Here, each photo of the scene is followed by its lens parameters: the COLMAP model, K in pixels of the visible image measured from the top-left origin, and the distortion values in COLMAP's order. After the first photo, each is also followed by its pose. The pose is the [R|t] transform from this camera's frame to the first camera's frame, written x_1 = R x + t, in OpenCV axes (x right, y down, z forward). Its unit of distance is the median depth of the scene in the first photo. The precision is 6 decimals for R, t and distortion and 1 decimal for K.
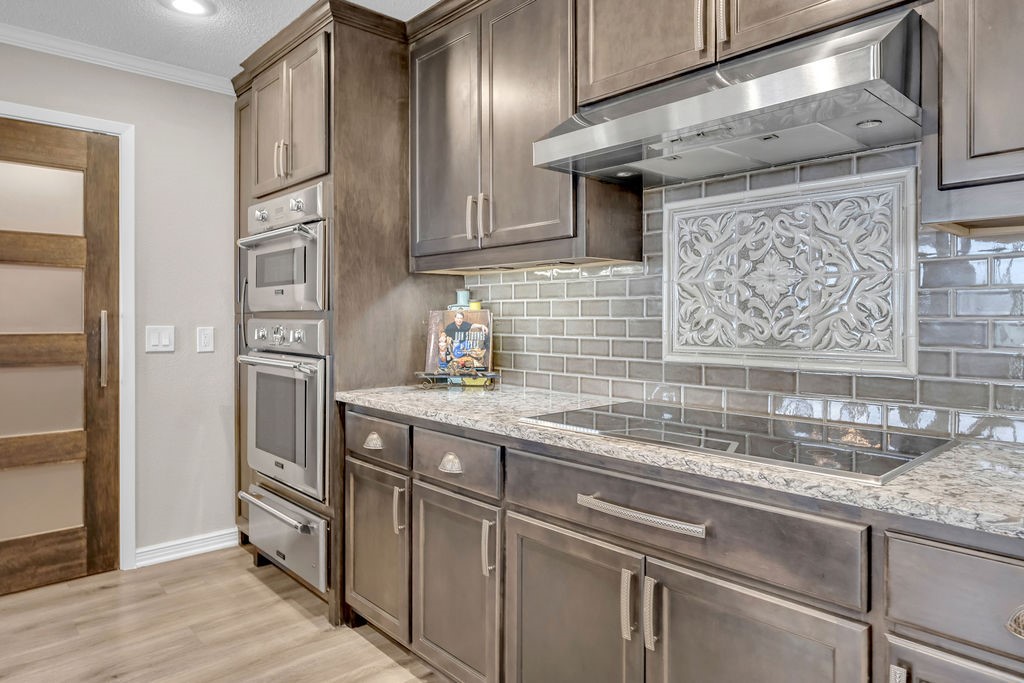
lens RADIAL K [[640.2, 0, 517.6], [0, 640.2, 323.6], [0, 0, 1]] dist [-0.000587, -0.000942]
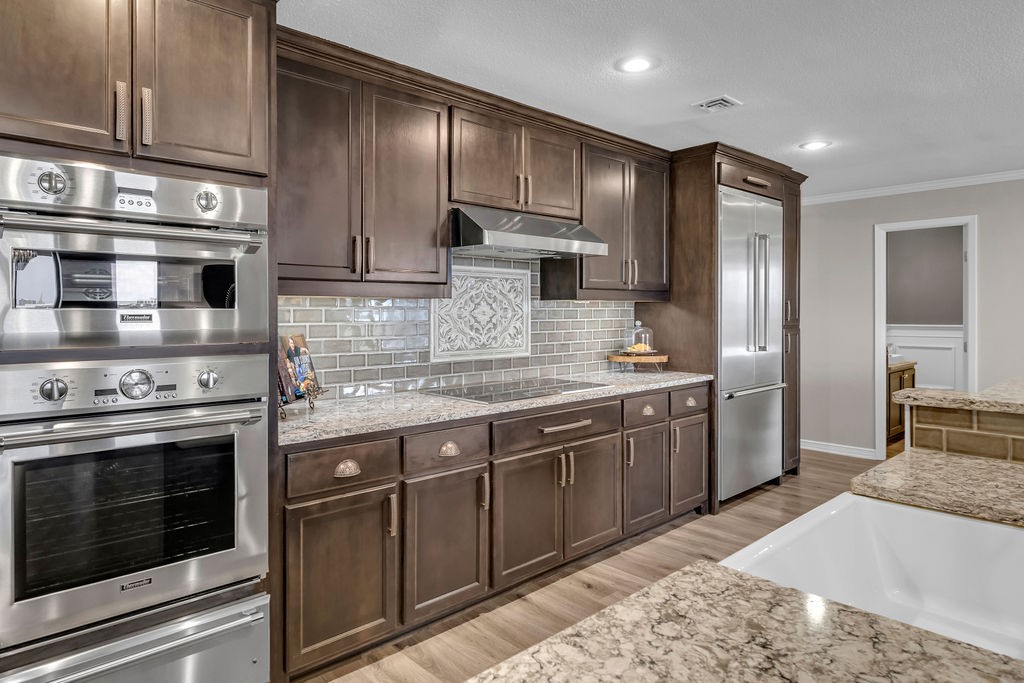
lens RADIAL K [[631.0, 0, 511.4], [0, 631.0, 313.4], [0, 0, 1]] dist [-0.003601, -0.000983]
pose [[-0.014841, -0.006248, 0.999870, -1.099181], [0.009369, 0.999936, 0.006387, -0.059089], [-0.999846, 0.009463, -0.014782, 0.676683]]
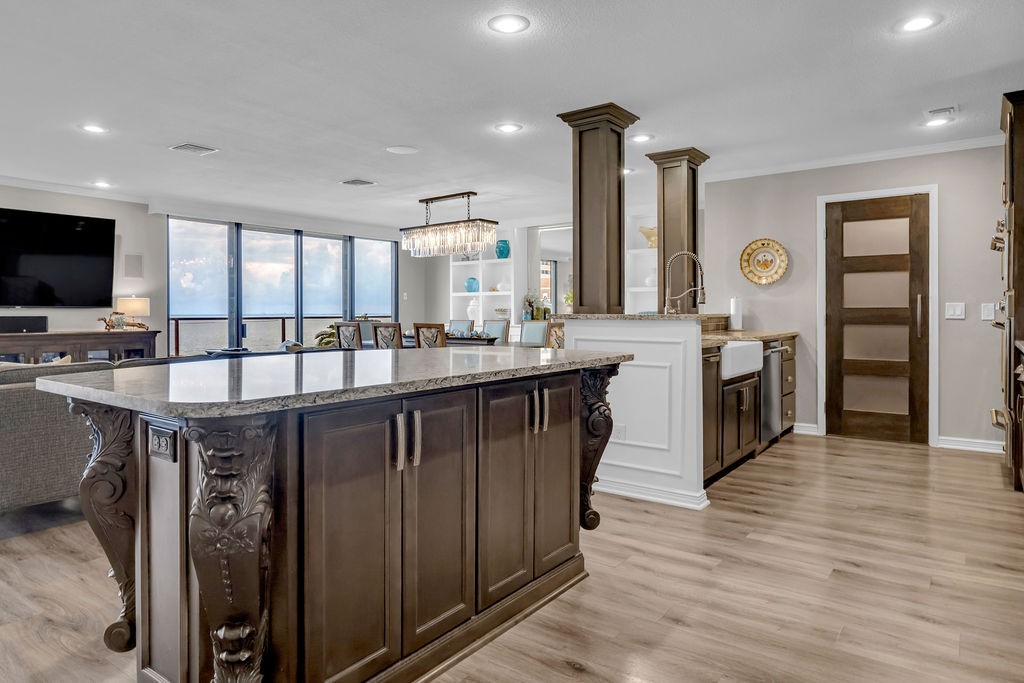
lens RADIAL K [[631.0, 0, 511.4], [0, 631.0, 313.4], [0, 0, 1]] dist [-0.003601, -0.000983]
pose [[0.189430, -0.001124, -0.981894, 0.960654], [-0.004235, 0.999989, -0.001961, 0.045764], [0.981885, 0.004530, 0.189423, -0.488061]]
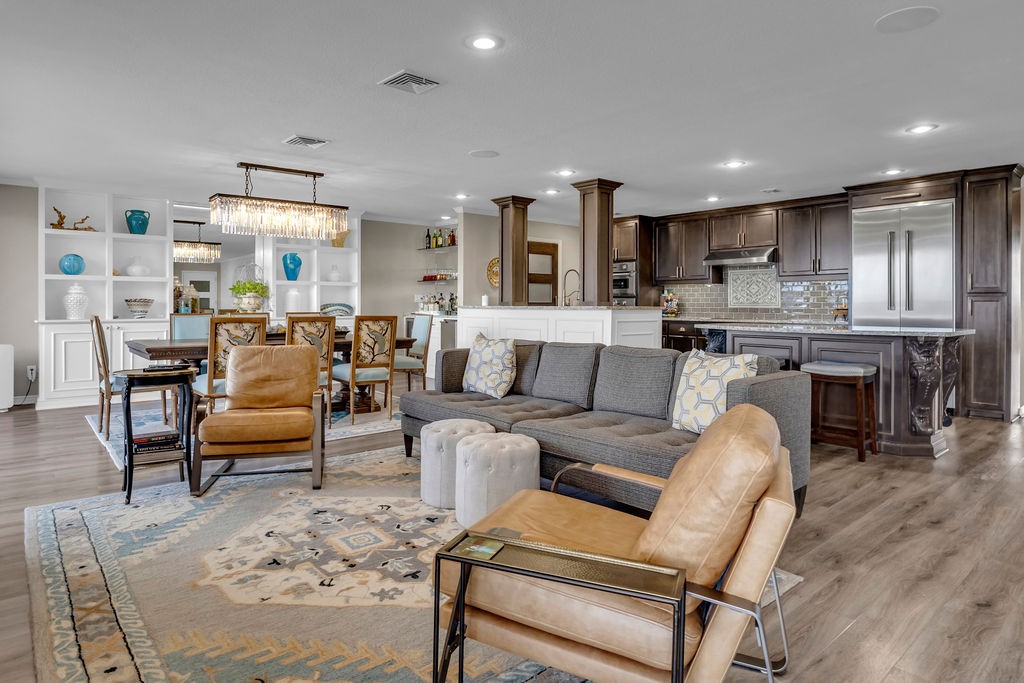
lens RADIAL K [[631.0, 0, 511.4], [0, 631.0, 313.4], [0, 0, 1]] dist [-0.003601, -0.000983]
pose [[0.999942, -0.002237, -0.010494, -0.967942], [0.002289, 0.999985, 0.004937, 0.061285], [0.010483, -0.004961, 0.999933, -2.648509]]
